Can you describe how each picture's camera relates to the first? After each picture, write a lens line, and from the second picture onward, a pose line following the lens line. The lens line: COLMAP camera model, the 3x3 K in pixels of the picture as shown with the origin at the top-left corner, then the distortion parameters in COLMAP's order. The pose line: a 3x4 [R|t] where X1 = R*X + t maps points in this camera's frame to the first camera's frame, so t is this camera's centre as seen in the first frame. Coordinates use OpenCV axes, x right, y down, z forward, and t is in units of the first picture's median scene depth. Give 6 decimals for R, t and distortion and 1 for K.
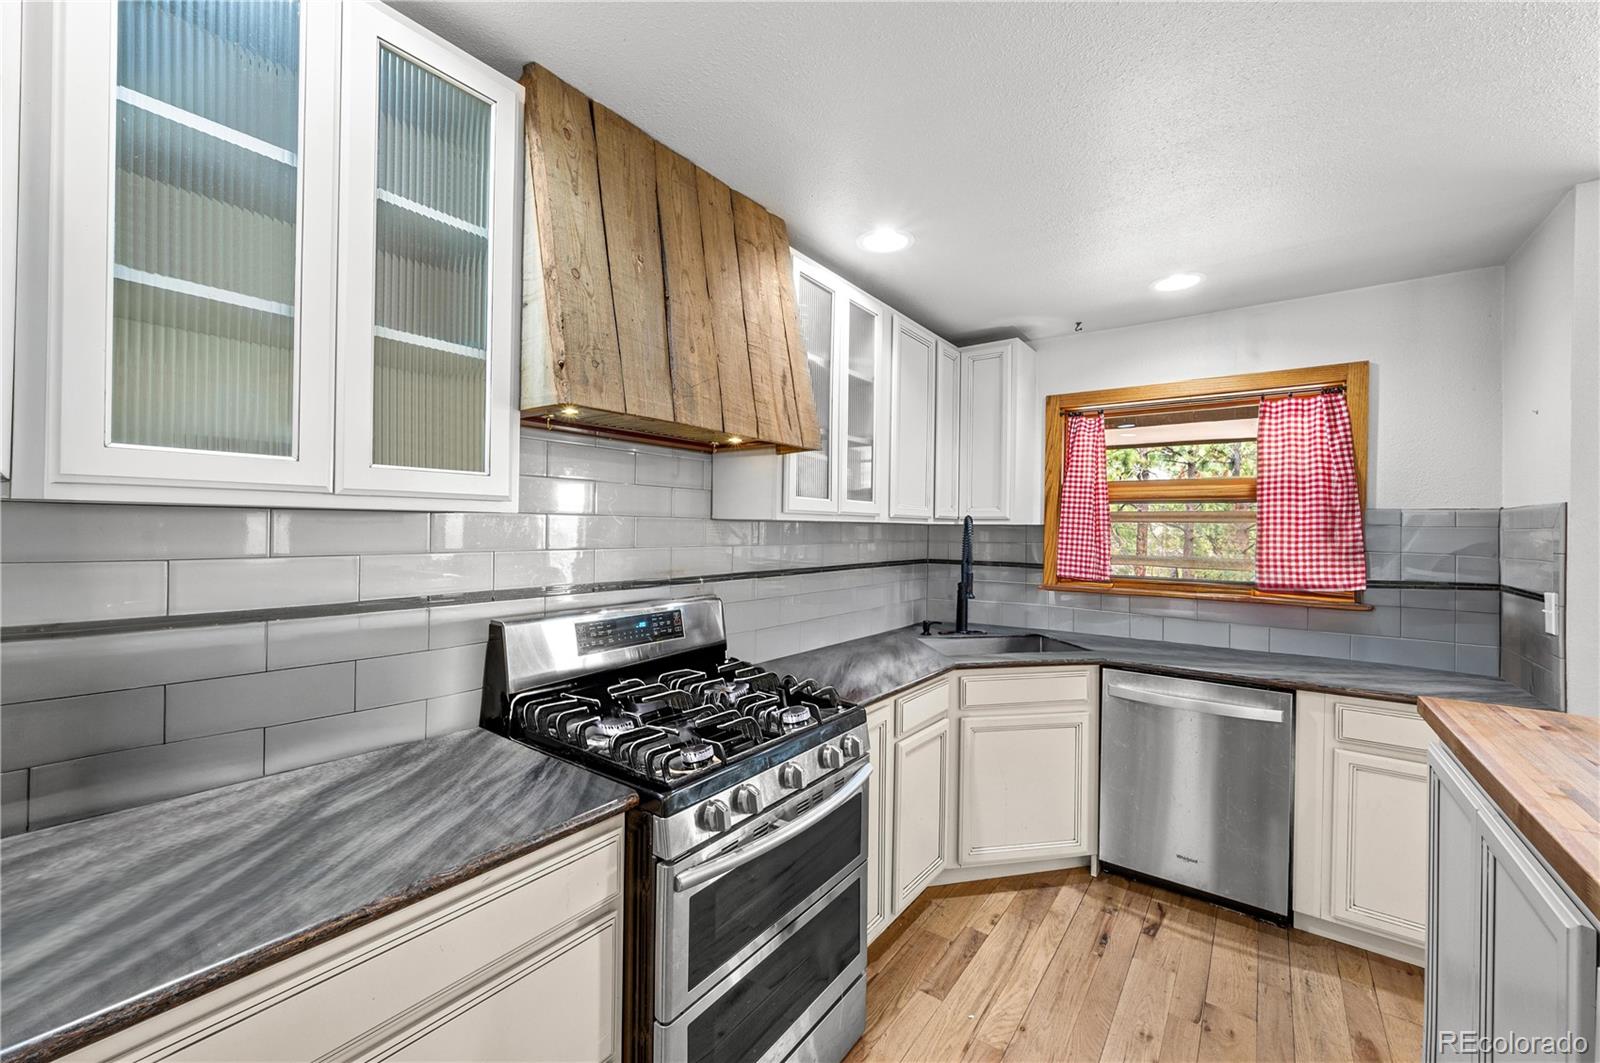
lens RADIAL K [[631.5, 0, 801.4], [0, 631.5, 527.8], [0, 0, 1]] dist [-0.000322, -0.000163]
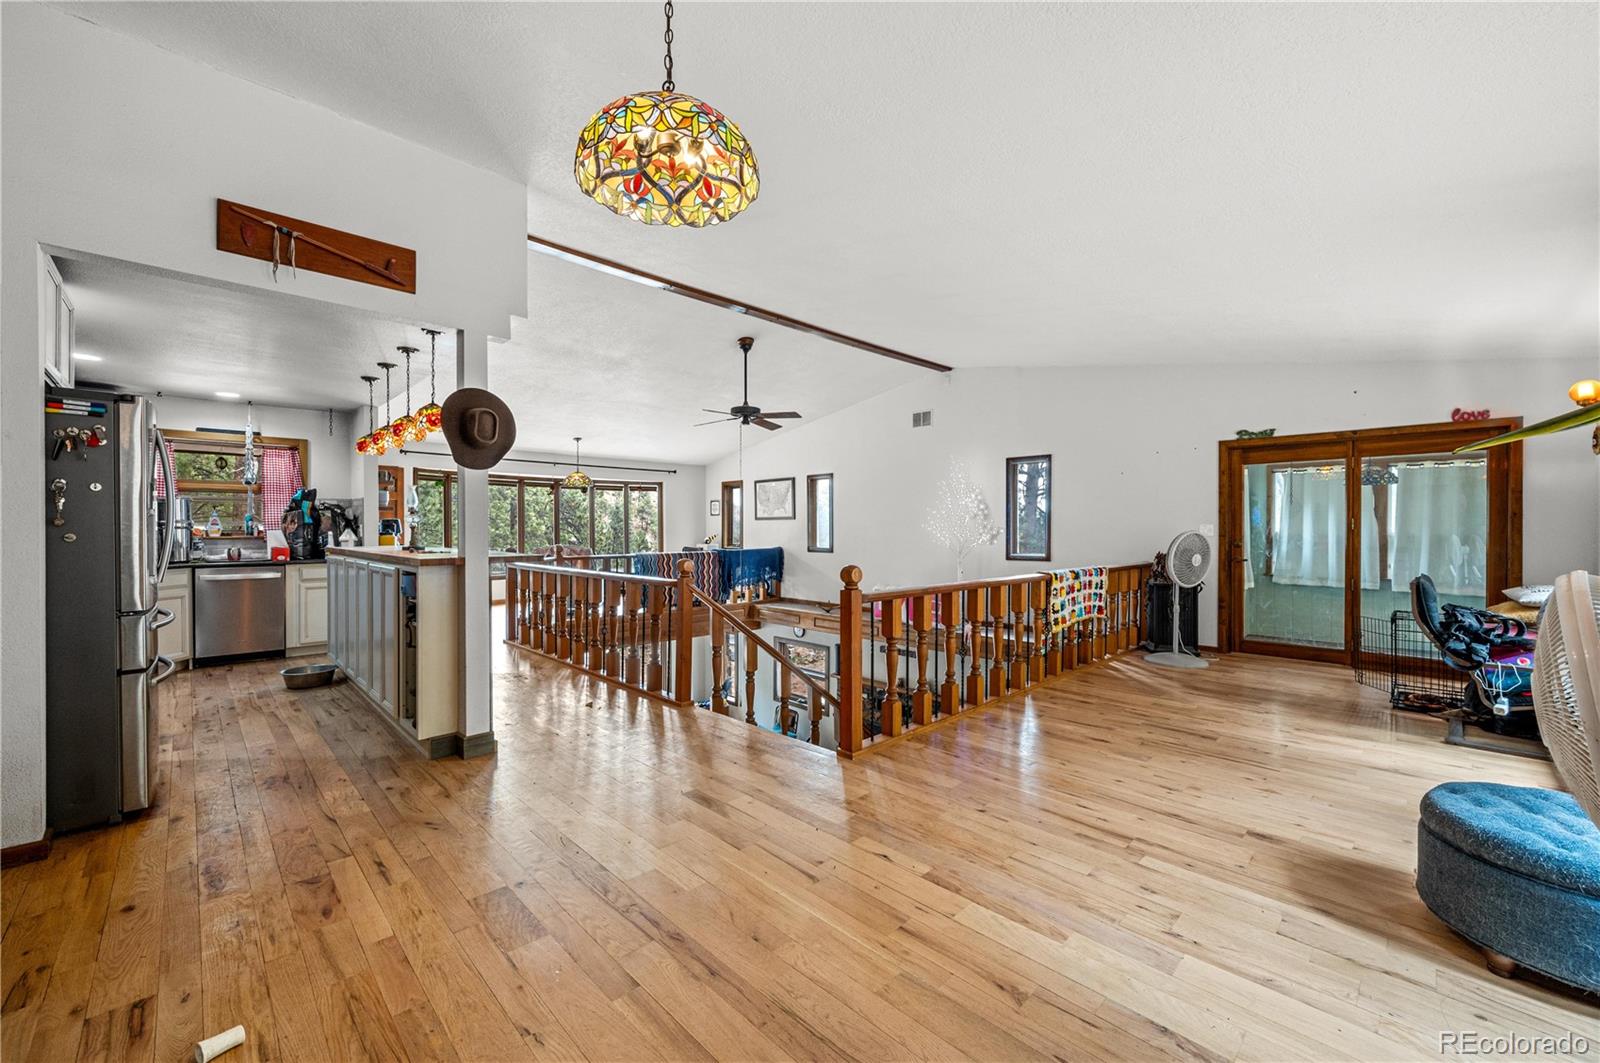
lens RADIAL K [[631.5, 0, 796.1], [0, 631.5, 531.0], [0, 0, 1]] dist [-0.000322, -0.000163]
pose [[0.183396, -0.025748, 0.982702, -1.323603], [0.009127, 0.999658, 0.024489, 0.062816], [-0.982997, 0.004478, 0.183569, -1.483537]]
